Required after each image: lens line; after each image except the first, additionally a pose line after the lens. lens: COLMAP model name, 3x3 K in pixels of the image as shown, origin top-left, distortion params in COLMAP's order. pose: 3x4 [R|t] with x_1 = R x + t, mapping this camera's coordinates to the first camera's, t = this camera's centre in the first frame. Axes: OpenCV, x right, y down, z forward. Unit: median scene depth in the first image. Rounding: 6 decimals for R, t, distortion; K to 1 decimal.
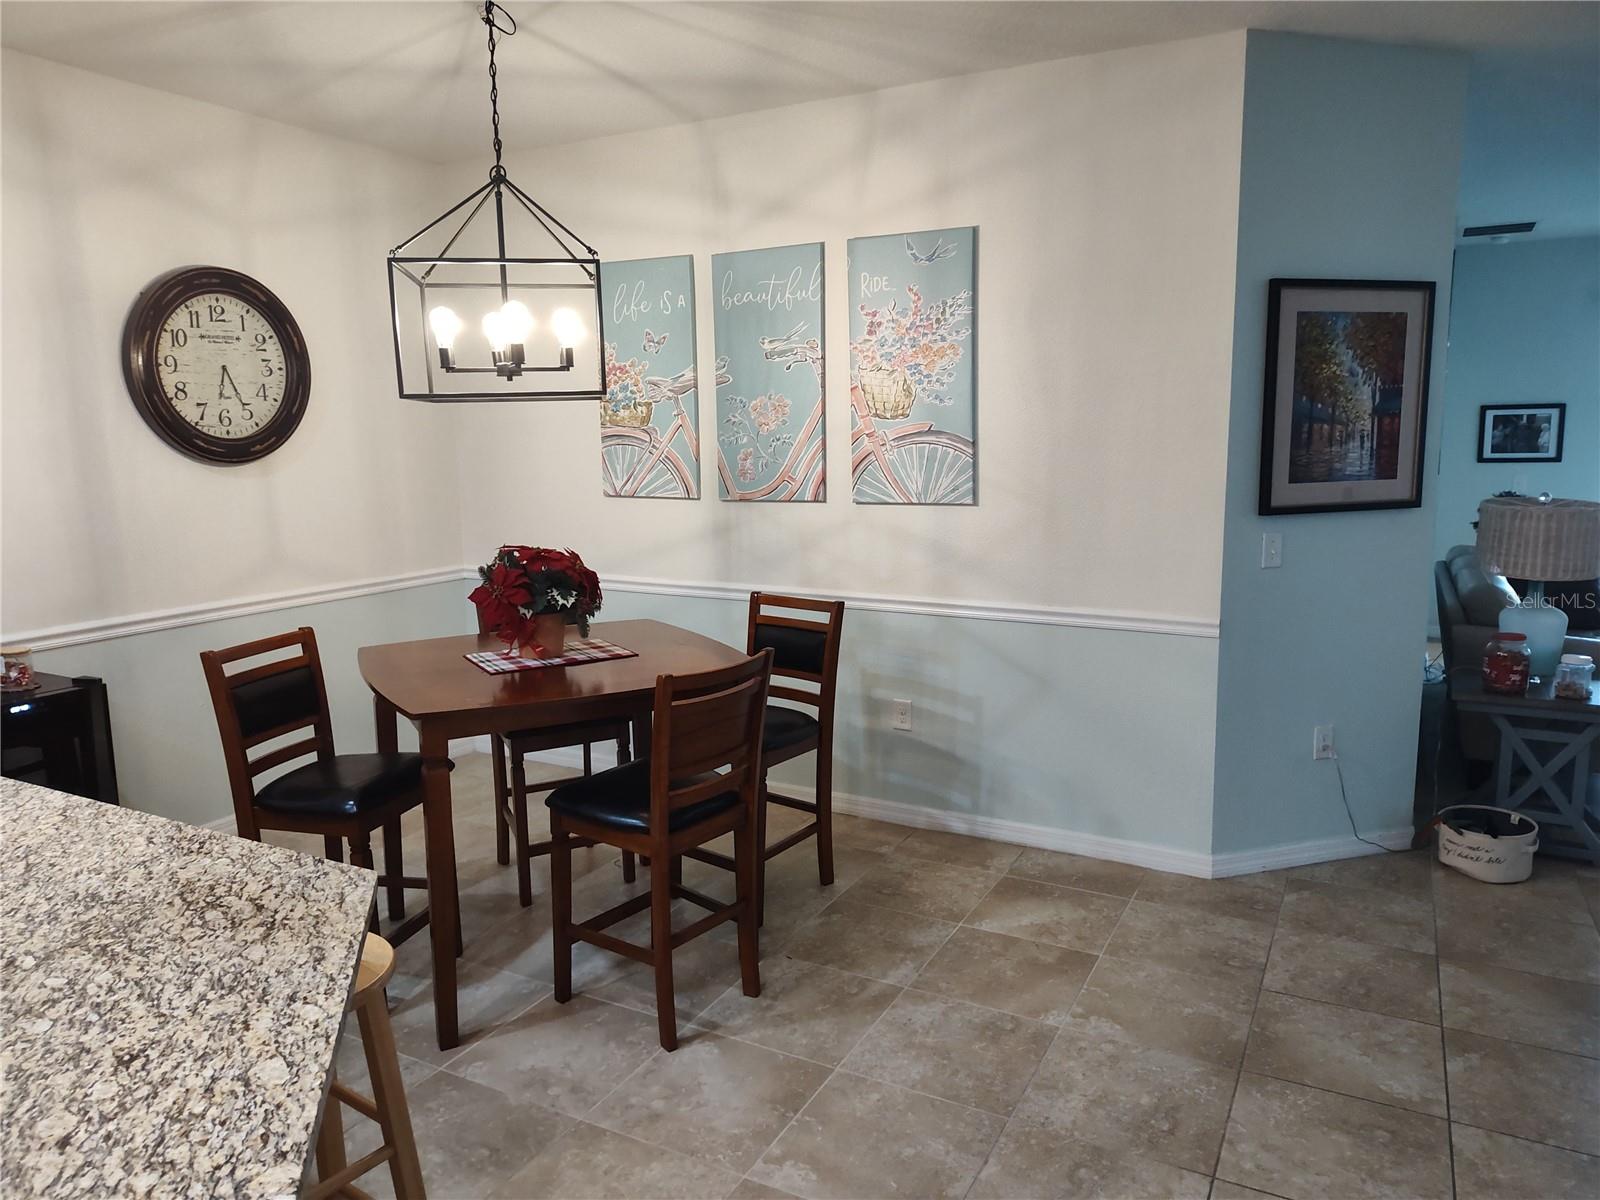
lens RADIAL K [[1076.3, 0, 803.1], [0, 1076.3, 619.5], [0, 0, 1]] dist [0.001715, -0.002273]
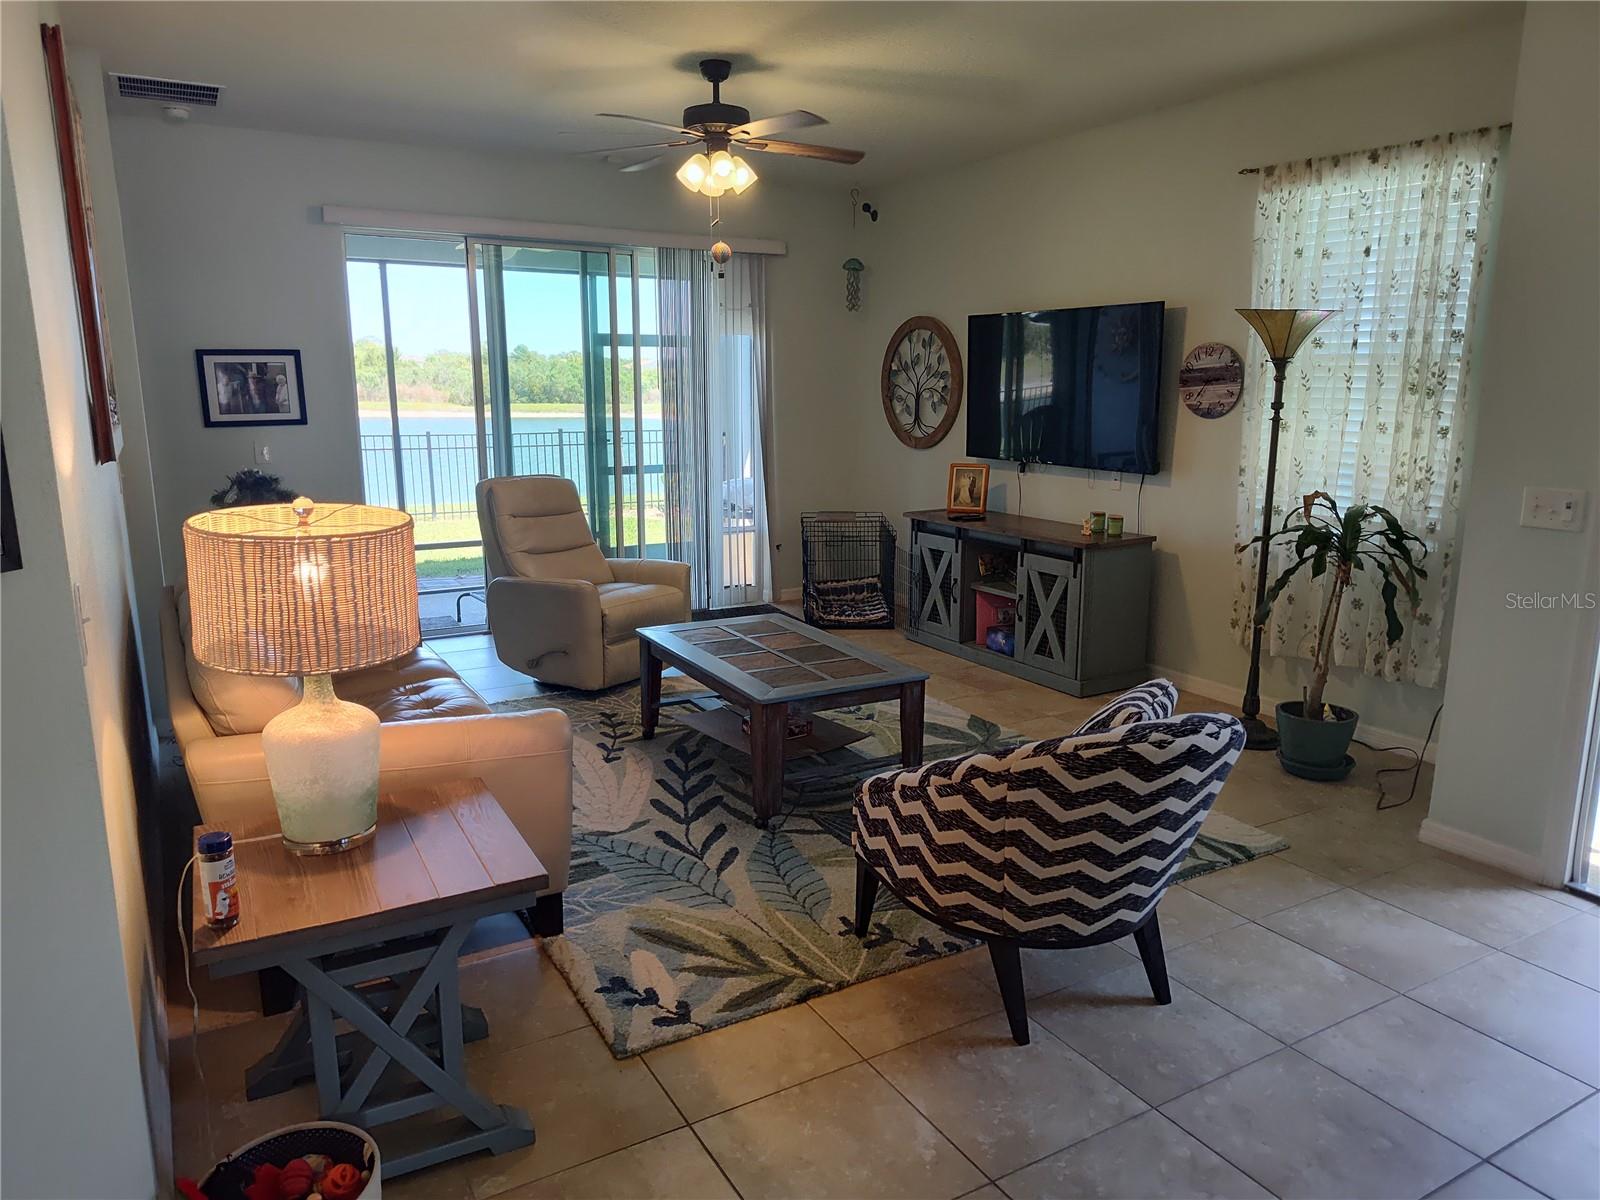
lens RADIAL K [[1098.3, 0, 795.0], [0, 1098.3, 604.2], [0, 0, 1]] dist [0.052039, -0.060965]
pose [[0.523101, -0.152187, 0.838573, 0.202102], [0.139322, 0.985962, 0.092027, -0.044796], [-0.840806, 0.068693, 0.536961, 0.290507]]
